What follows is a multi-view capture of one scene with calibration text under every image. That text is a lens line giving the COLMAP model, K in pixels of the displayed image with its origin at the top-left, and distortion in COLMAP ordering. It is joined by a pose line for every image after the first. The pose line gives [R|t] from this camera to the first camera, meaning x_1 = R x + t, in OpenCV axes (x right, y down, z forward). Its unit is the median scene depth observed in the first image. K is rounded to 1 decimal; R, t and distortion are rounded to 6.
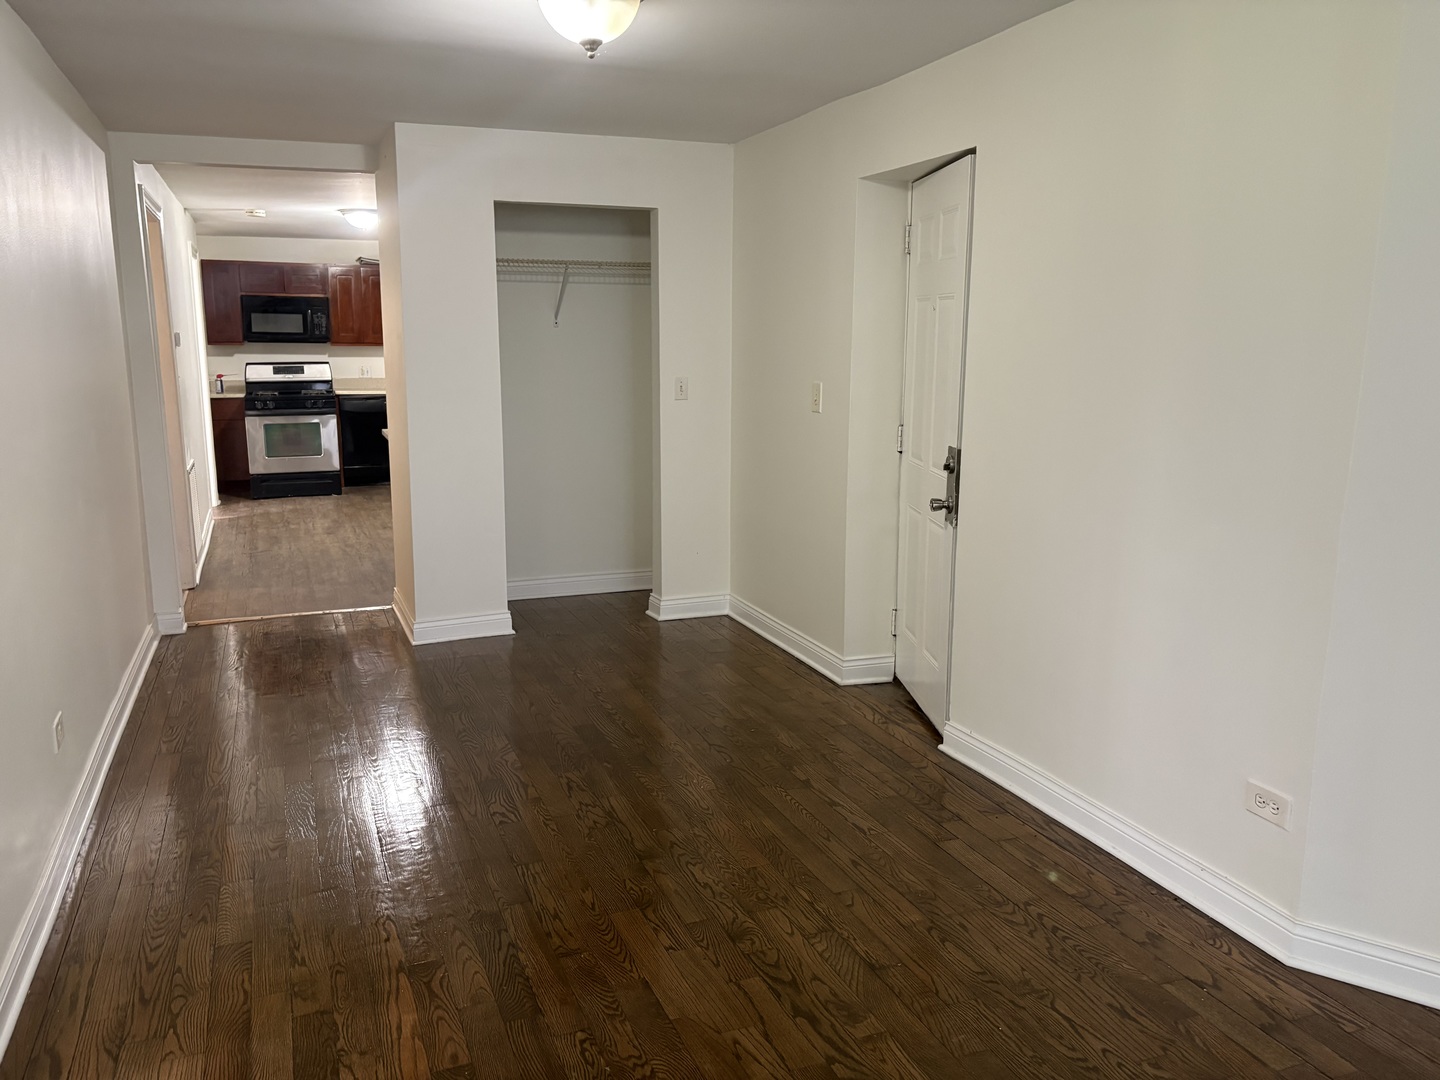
lens RADIAL K [[1099.4, 0, 721.4], [0, 1099.4, 535.9], [0, 0, 1]] dist [0.057682, -0.060080]
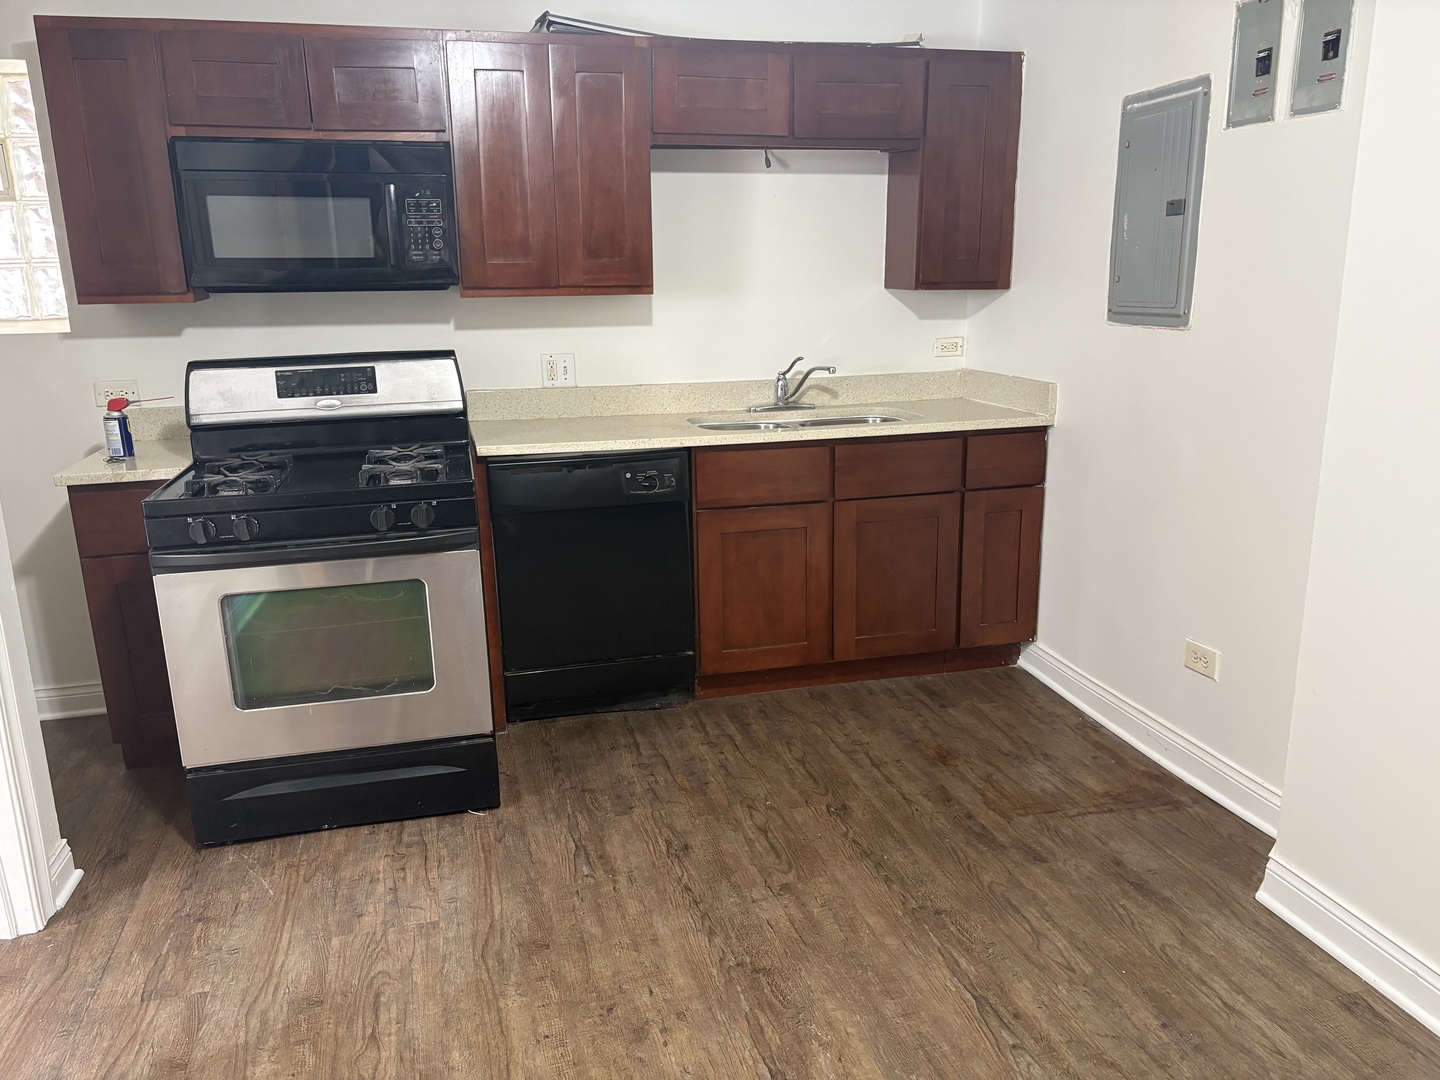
lens RADIAL K [[1099.4, 0, 713.7], [0, 1099.4, 549.0], [0, 0, 1]] dist [0.057682, -0.060080]
pose [[0.992045, 0.009024, -0.125563, -0.246876], [-0.001709, 0.998301, 0.058244, -0.121857], [0.125876, -0.057566, 0.990374, 0.710409]]
